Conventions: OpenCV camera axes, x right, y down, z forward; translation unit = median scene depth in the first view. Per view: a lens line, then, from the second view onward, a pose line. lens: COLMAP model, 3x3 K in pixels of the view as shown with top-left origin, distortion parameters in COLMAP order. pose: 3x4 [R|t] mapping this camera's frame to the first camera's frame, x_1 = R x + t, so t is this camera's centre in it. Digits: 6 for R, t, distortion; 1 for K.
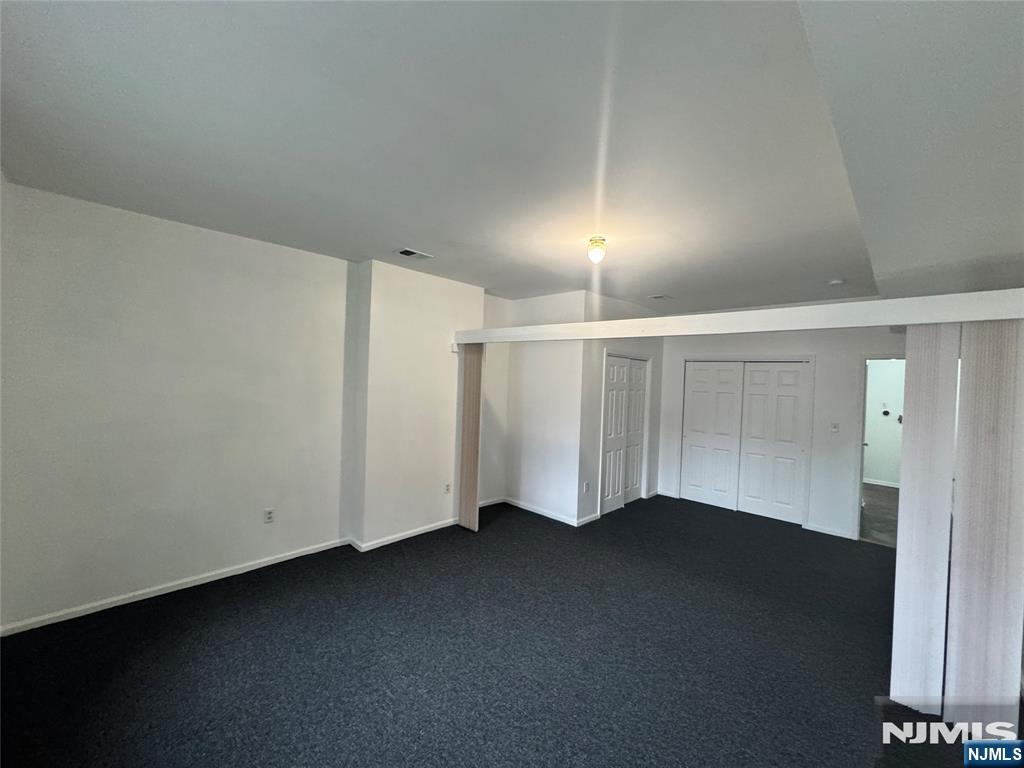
lens RADIAL K [[409.0, 0, 512.0], [0, 409.0, 384.0], [0, 0, 1]] dist [-0.001021, -0.000002]
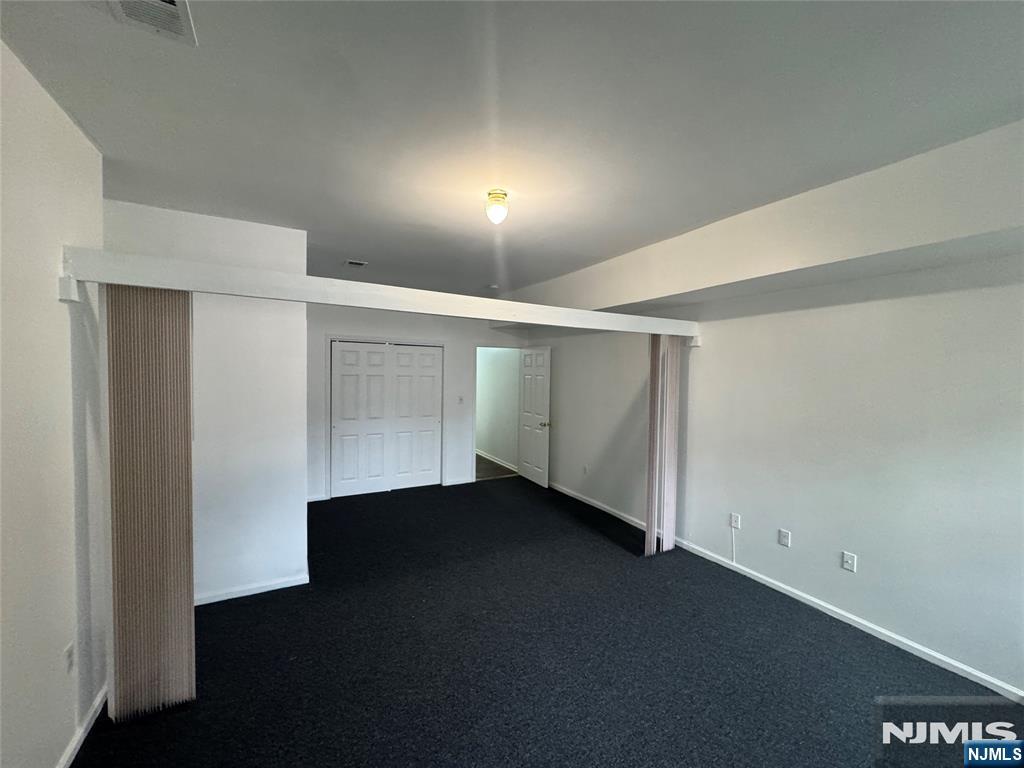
lens RADIAL K [[408.0, 0, 511.0], [0, 408.0, 388.0], [0, 0, 1]] dist [-0.000698, -0.000010]
pose [[0.306289, -0.074445, 0.949023, -0.366029], [0.010588, 0.997142, 0.074803, -0.022188], [-0.951880, -0.012863, 0.306202, 0.483836]]
